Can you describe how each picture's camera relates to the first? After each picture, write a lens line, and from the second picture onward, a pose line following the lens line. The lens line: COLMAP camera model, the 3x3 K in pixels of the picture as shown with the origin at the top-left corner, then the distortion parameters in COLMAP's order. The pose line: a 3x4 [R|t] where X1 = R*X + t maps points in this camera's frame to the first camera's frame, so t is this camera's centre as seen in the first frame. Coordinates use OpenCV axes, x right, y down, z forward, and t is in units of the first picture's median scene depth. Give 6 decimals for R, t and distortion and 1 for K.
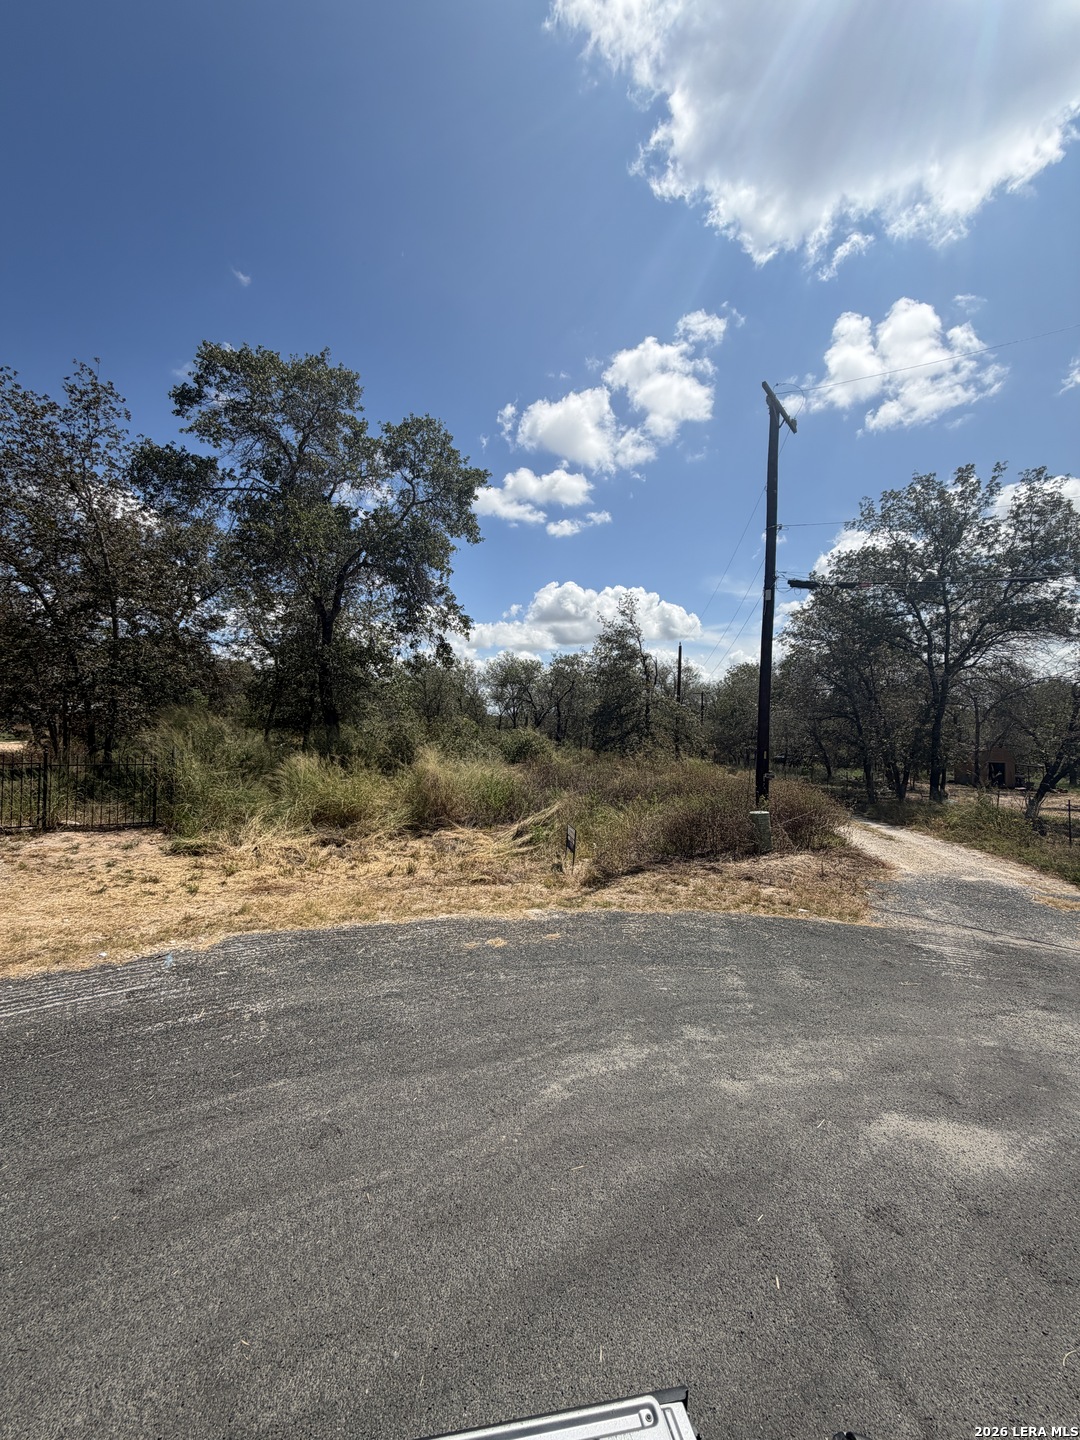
lens RADIAL K [[571.7, 0, 540.0], [0, 571.7, 720.0], [0, 0, 1]] dist [-0.000186, 0.000004]
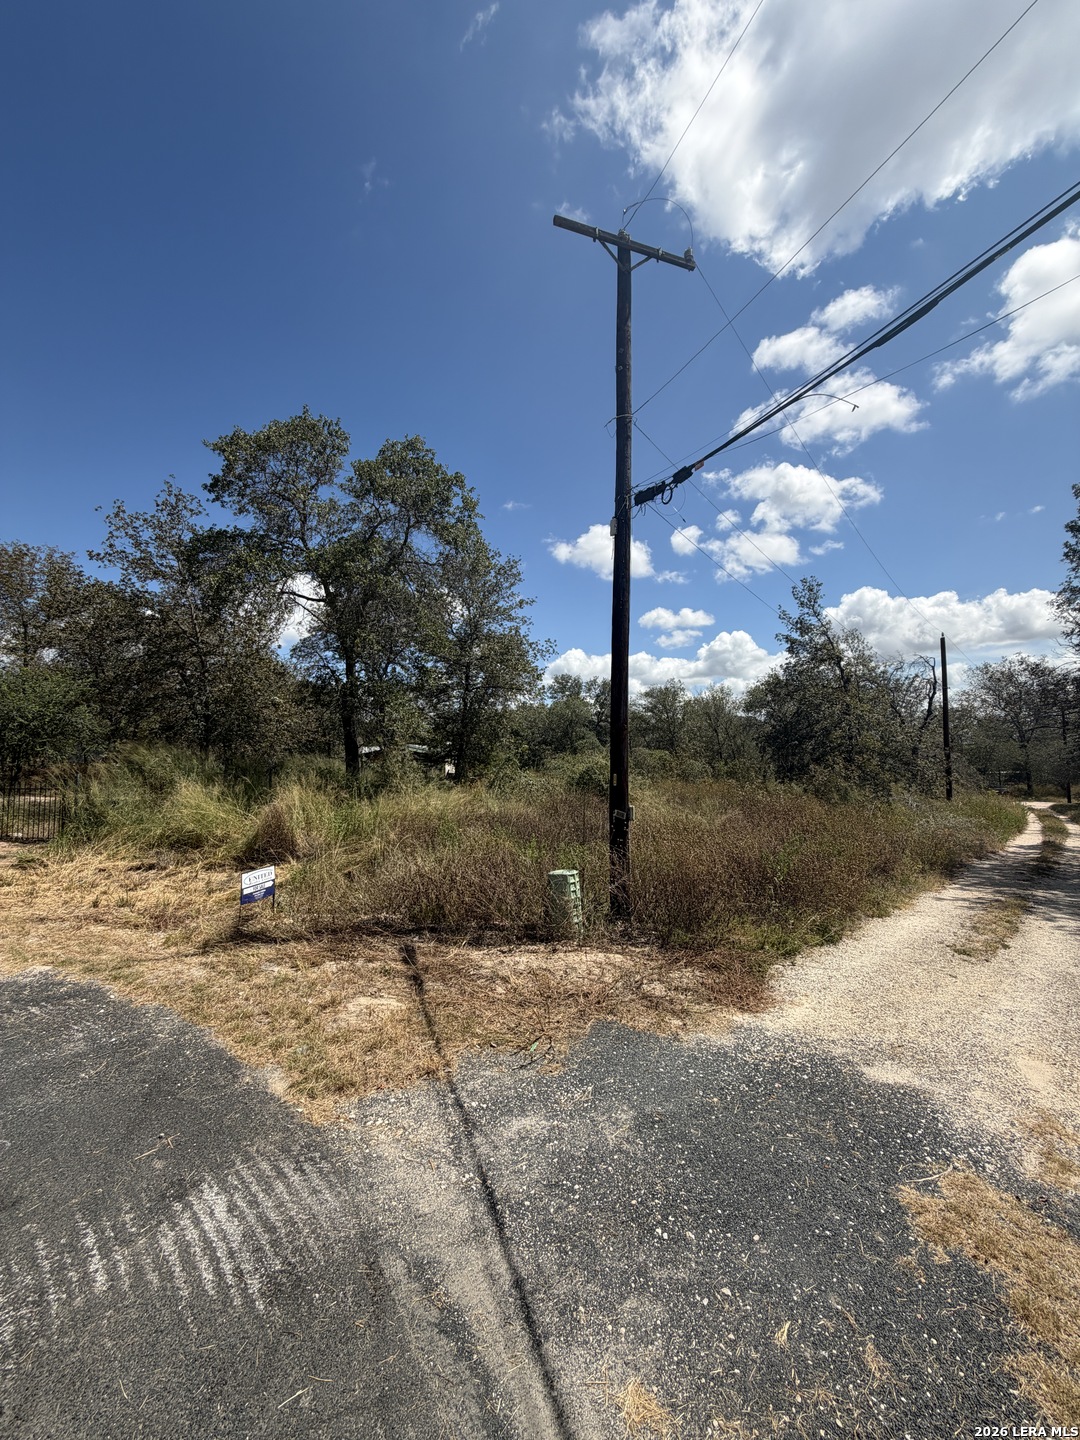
lens RADIAL K [[571.7, 0, 540.0], [0, 571.7, 720.0], [0, 0, 1]] dist [-0.000186, 0.000004]
pose [[0.858625, -0.049180, -0.510240, 0.939525], [0.013671, 0.997230, -0.073114, 0.052682], [0.512423, 0.055802, 0.856918, 0.606474]]
